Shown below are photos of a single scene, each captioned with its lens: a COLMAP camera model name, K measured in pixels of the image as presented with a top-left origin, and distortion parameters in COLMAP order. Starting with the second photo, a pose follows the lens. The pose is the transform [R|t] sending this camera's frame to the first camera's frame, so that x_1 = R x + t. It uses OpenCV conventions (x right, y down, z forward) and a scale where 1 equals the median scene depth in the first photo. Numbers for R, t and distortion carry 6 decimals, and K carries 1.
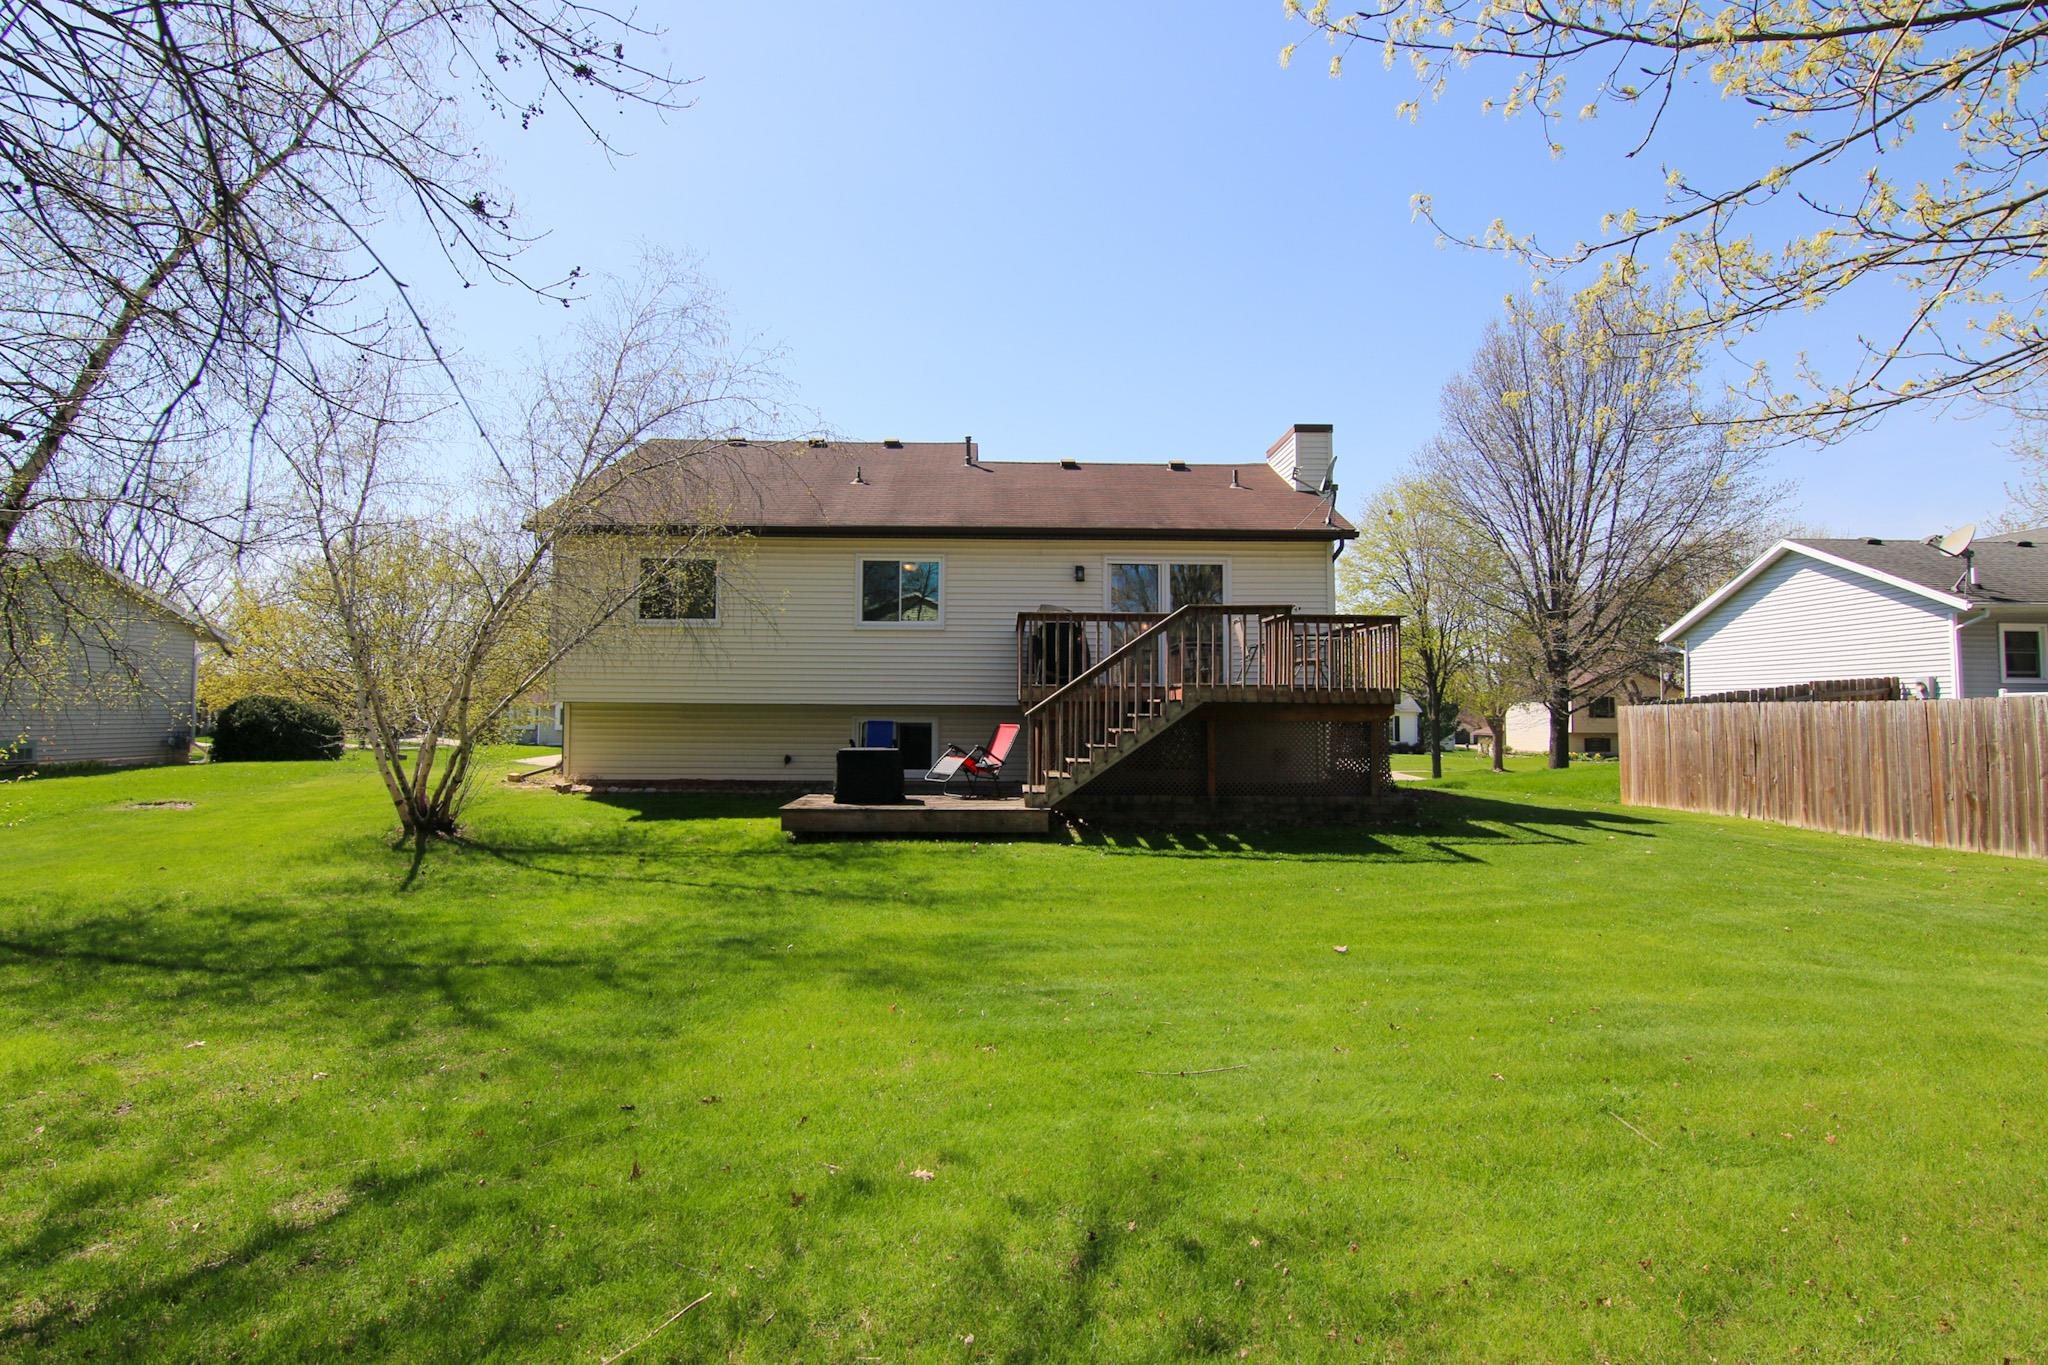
lens RADIAL K [[1046.3, 0, 1019.4], [0, 1046.3, 674.9], [0, 0, 1]] dist [-0.015011, -0.003533]
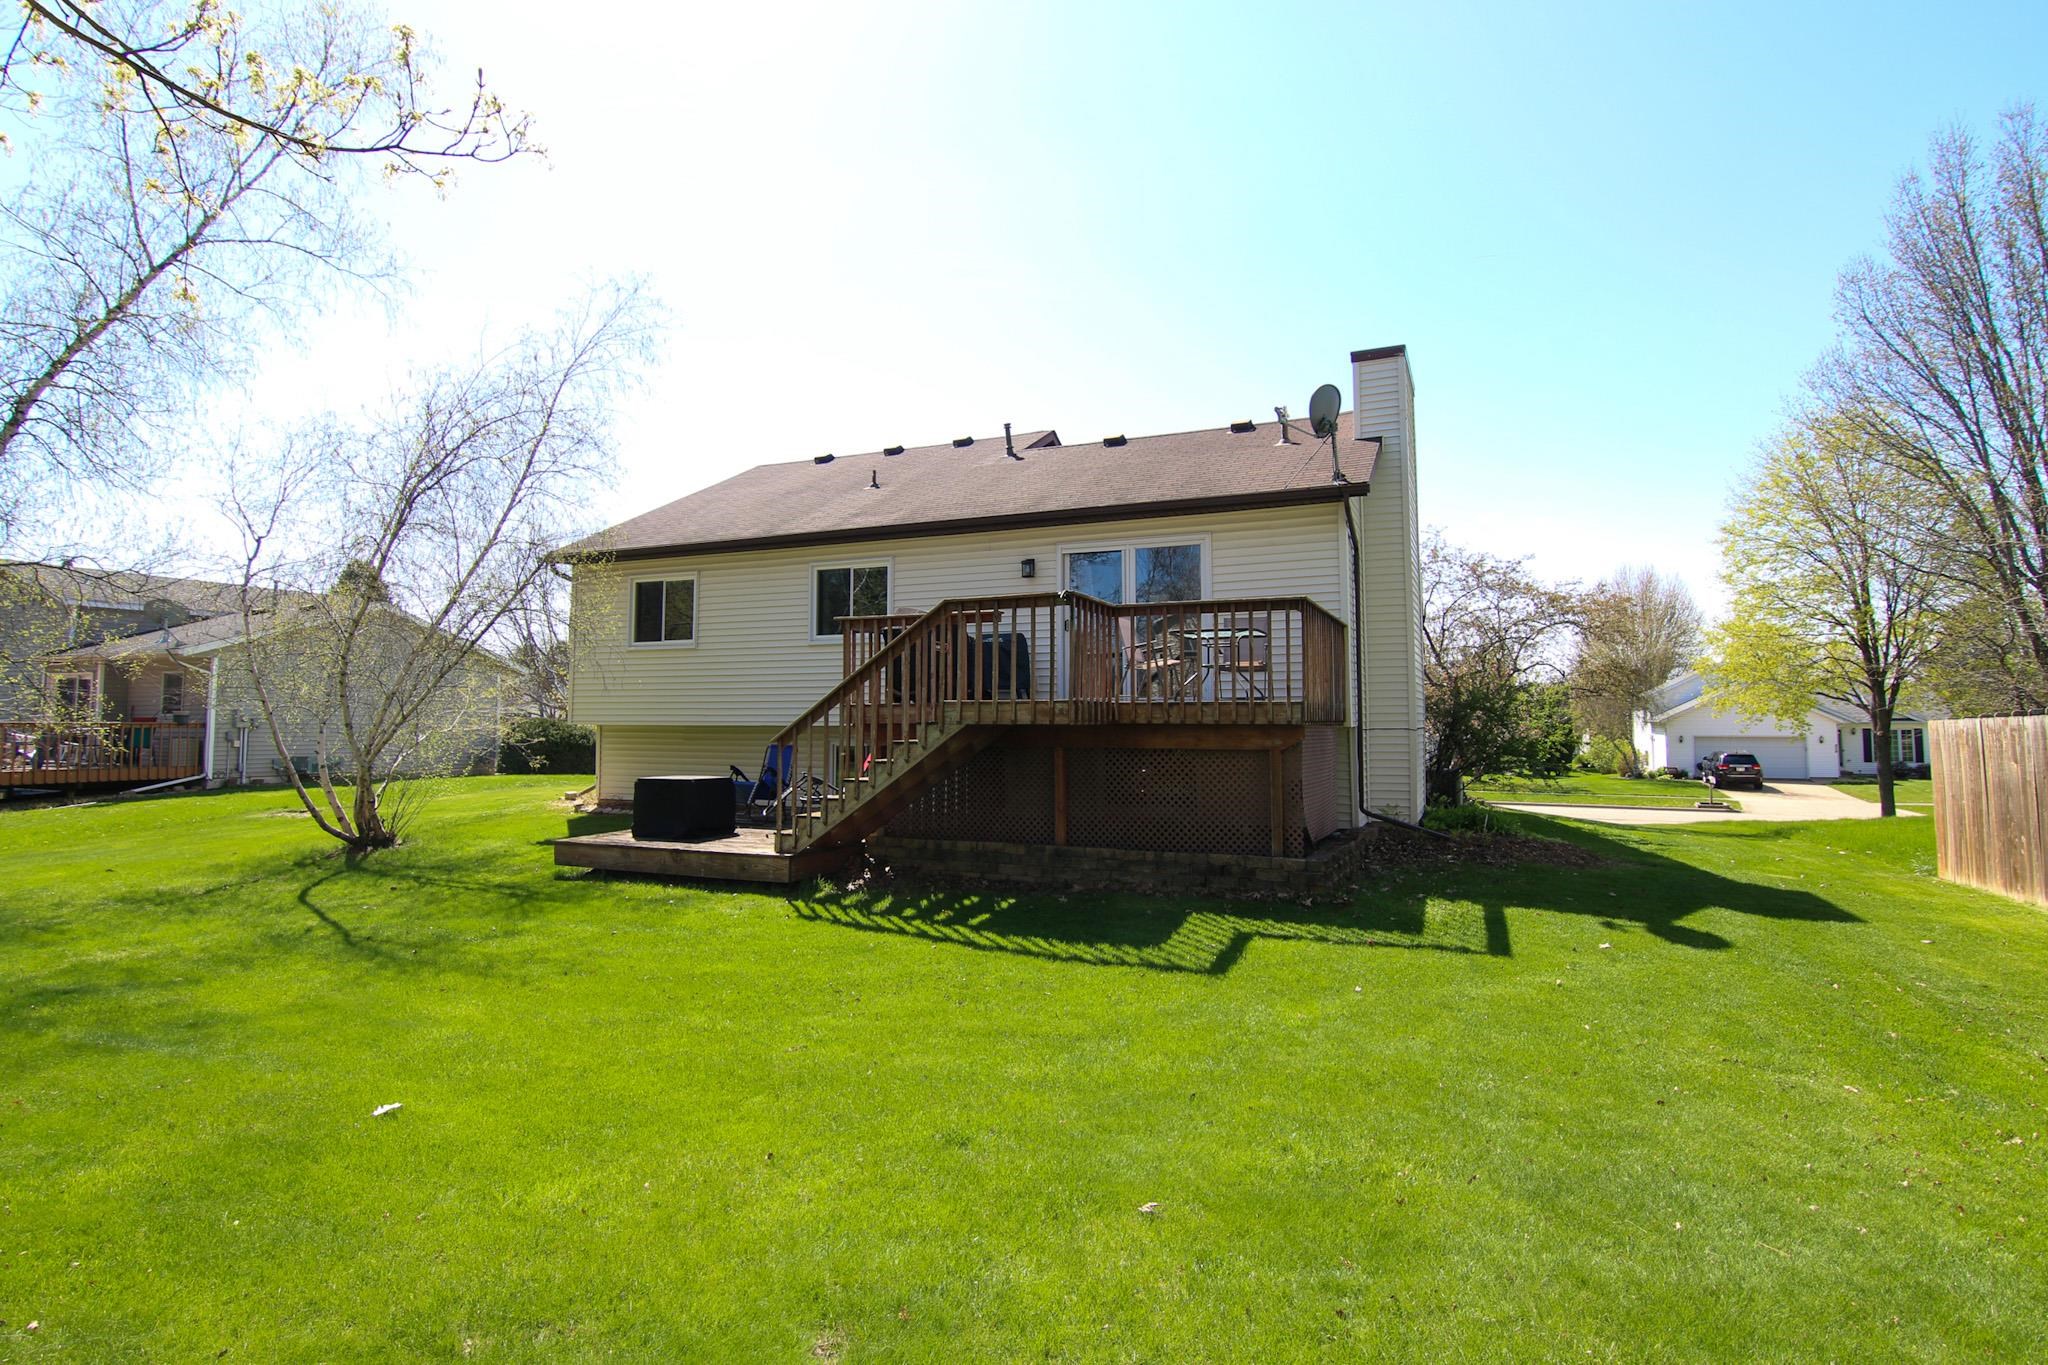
lens RADIAL K [[1046.3, 0, 1025.6], [0, 1046.3, 667.1], [0, 0, 1]] dist [-0.015011, -0.003533]
pose [[0.908116, -0.027490, -0.417815, 0.411282], [0.019218, 0.999527, -0.023994, 0.002540], [0.418277, 0.013759, 0.908215, 0.246214]]
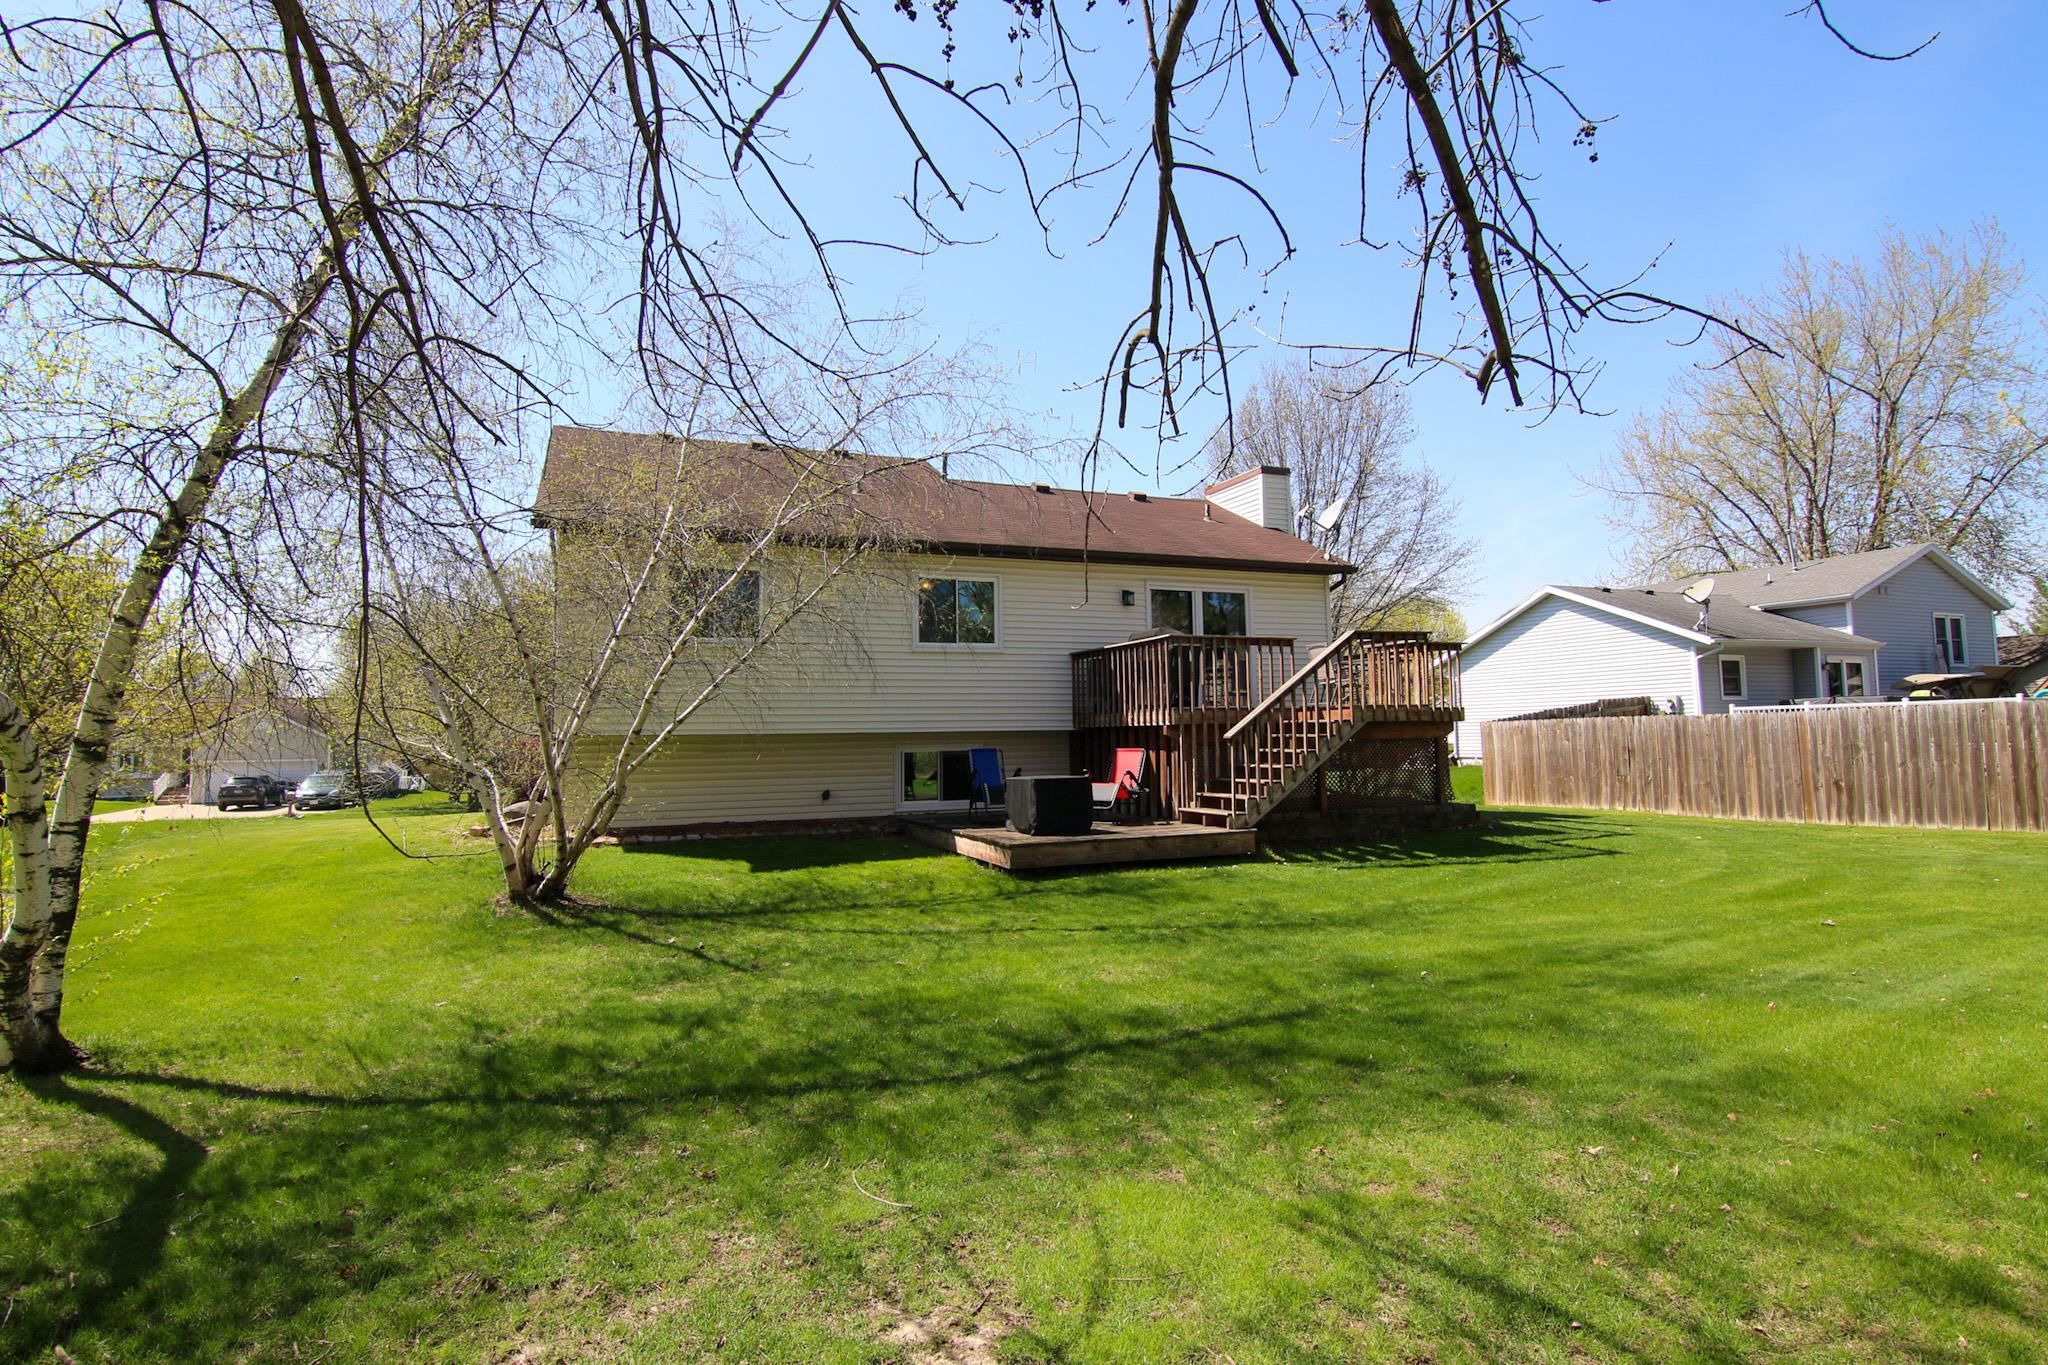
lens RADIAL K [[1046.3, 0, 1019.9], [0, 1046.3, 680.7], [0, 0, 1]] dist [-0.015011, -0.003533]
pose [[0.930782, -0.001051, 0.365572, -0.417209], [0.009025, 0.999757, -0.020105, 0.002095], [-0.365463, 0.022013, 0.930566, 0.104203]]
